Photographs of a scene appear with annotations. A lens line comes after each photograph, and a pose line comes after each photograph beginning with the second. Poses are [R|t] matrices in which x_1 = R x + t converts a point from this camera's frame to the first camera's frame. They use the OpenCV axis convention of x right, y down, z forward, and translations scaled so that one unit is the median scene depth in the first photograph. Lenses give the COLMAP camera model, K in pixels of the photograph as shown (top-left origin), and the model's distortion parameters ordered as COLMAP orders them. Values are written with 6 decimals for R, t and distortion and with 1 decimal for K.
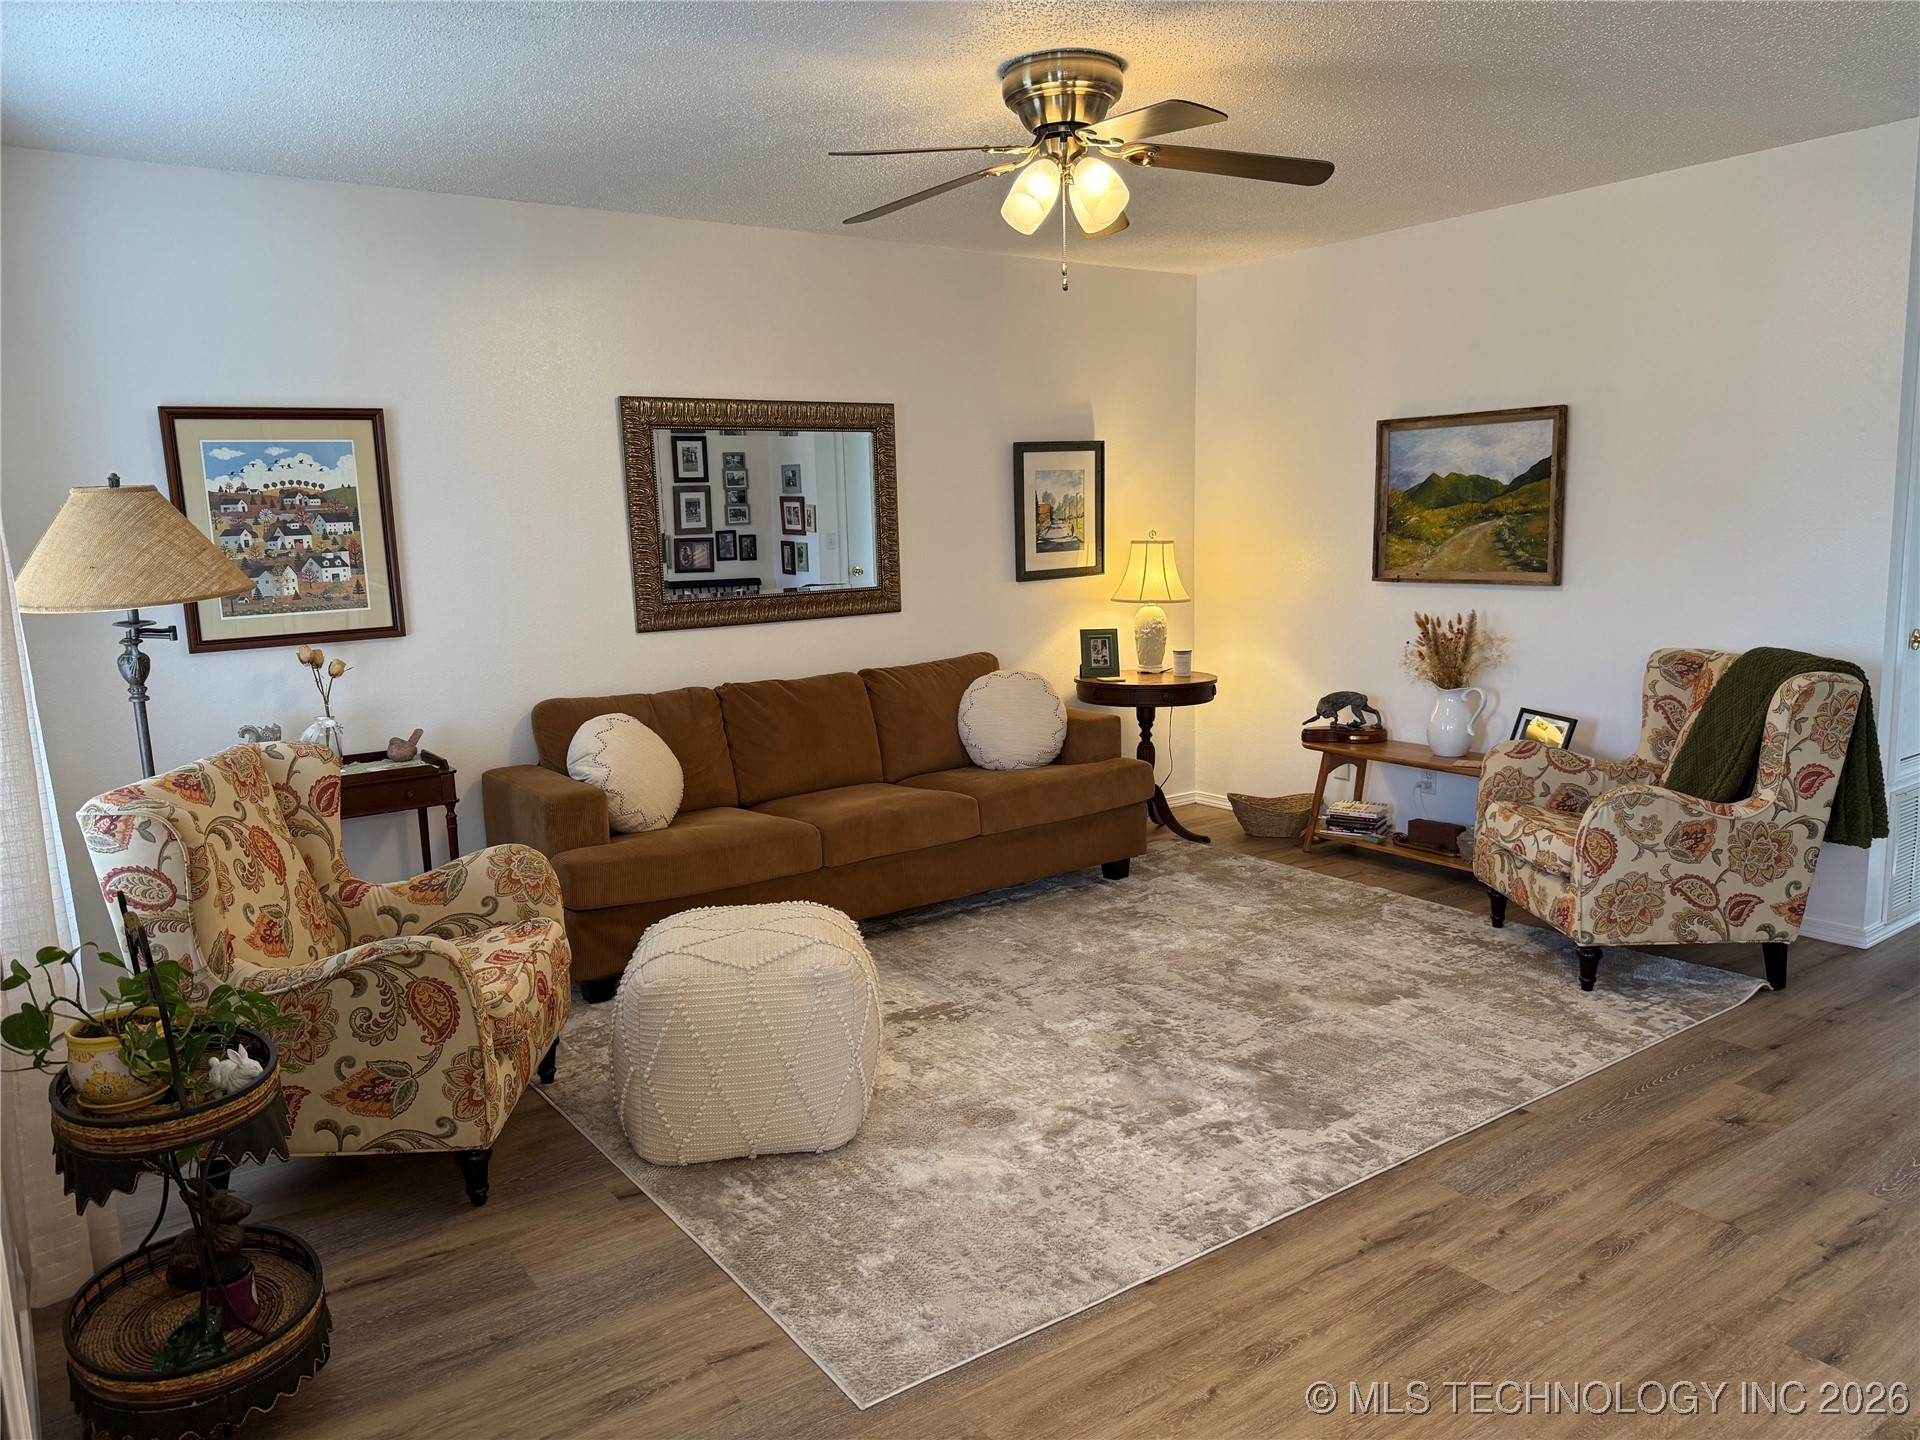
lens RADIAL K [[1375.2, 0, 964.7], [0, 1375.2, 715.3], [0, 0, 1]] dist [0.050630, -0.047049]
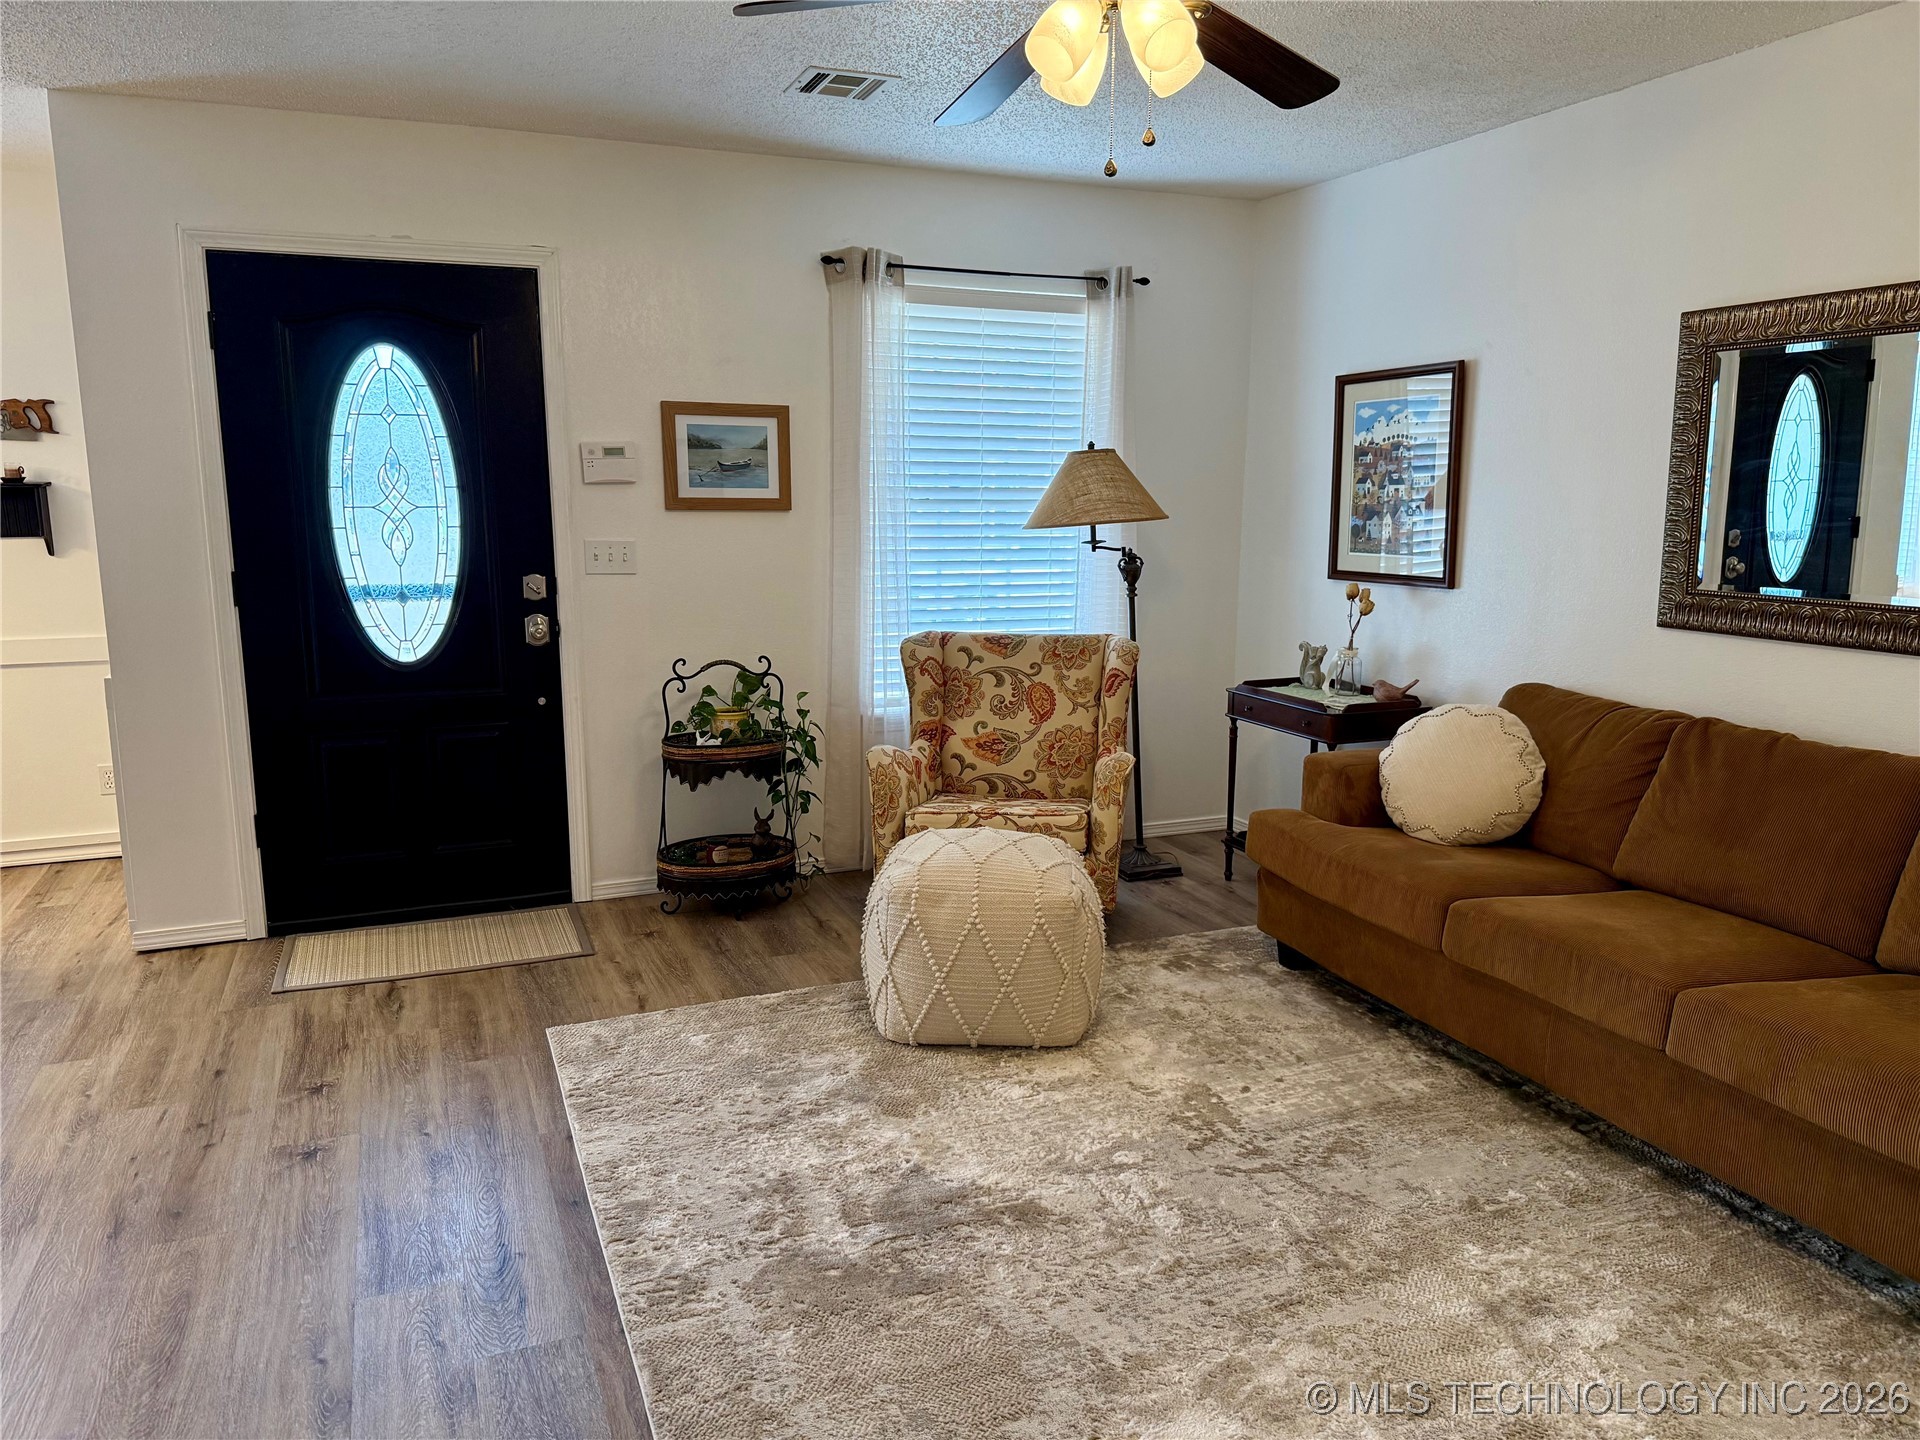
lens RADIAL K [[1375.2, 0, 947.8], [0, 1375.2, 708.7], [0, 0, 1]] dist [0.050630, -0.047049]
pose [[-0.252594, 0.191840, -0.948364, 0.706913], [-0.129421, 0.964641, 0.229604, -0.168434], [0.958878, 0.180735, -0.218834, 0.955264]]
